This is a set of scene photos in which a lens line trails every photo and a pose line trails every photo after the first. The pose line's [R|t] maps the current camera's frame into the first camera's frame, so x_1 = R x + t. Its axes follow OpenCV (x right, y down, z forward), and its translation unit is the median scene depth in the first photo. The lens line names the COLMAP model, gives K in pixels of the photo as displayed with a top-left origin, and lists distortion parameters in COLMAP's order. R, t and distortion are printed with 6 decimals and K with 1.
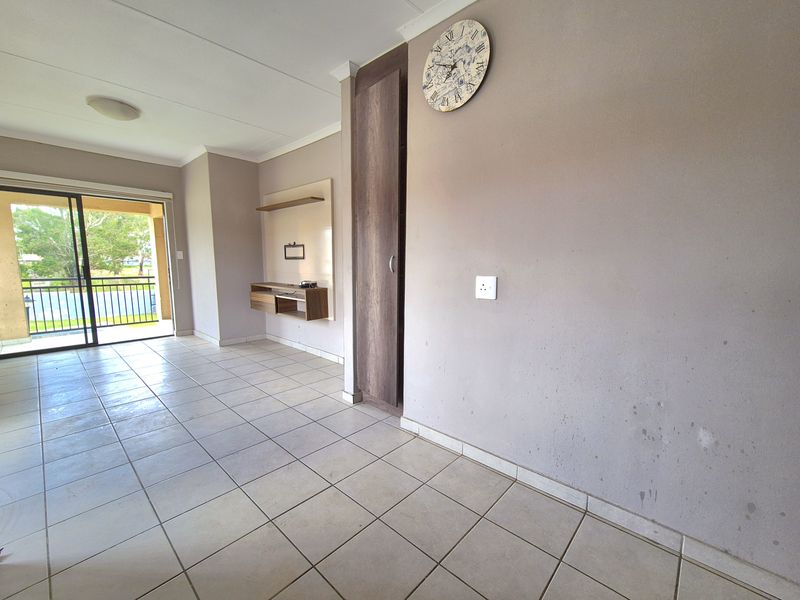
lens RADIAL K [[338.8, 0, 389.1], [0, 338.8, 303.4], [0, 0, 1]] dist [0.012498, 0.000014]
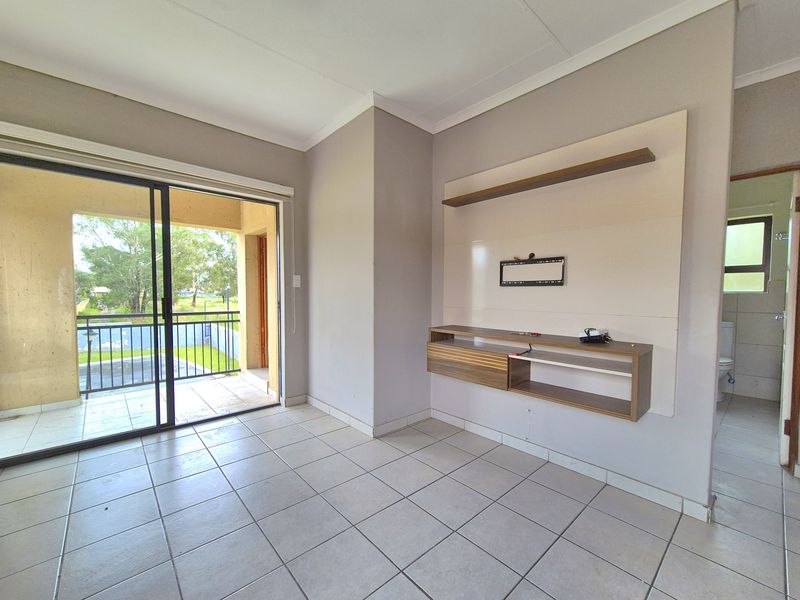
lens RADIAL K [[334.5, 0, 396.4], [0, 334.5, 304.0], [0, 0, 1]] dist [0.000466, 0.000526]
pose [[0.996808, 0.003229, -0.079769, -0.400650], [-0.010434, 0.995880, -0.090075, -0.045368], [0.079149, 0.090620, 0.992735, 0.410113]]
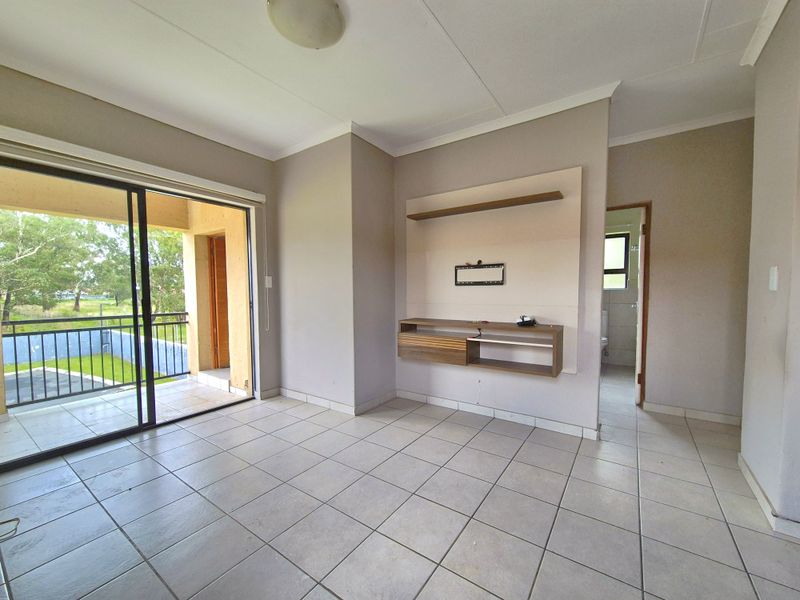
lens RADIAL K [[331.3, 0, 396.9], [0, 331.3, 305.0], [0, 0, 1]] dist [-0.000168, 0.000062]
pose [[0.988857, -0.017094, 0.147881, -0.490299], [0.029223, 0.996347, -0.080239, -0.034633], [-0.145969, 0.083667, 0.985745, 0.315518]]
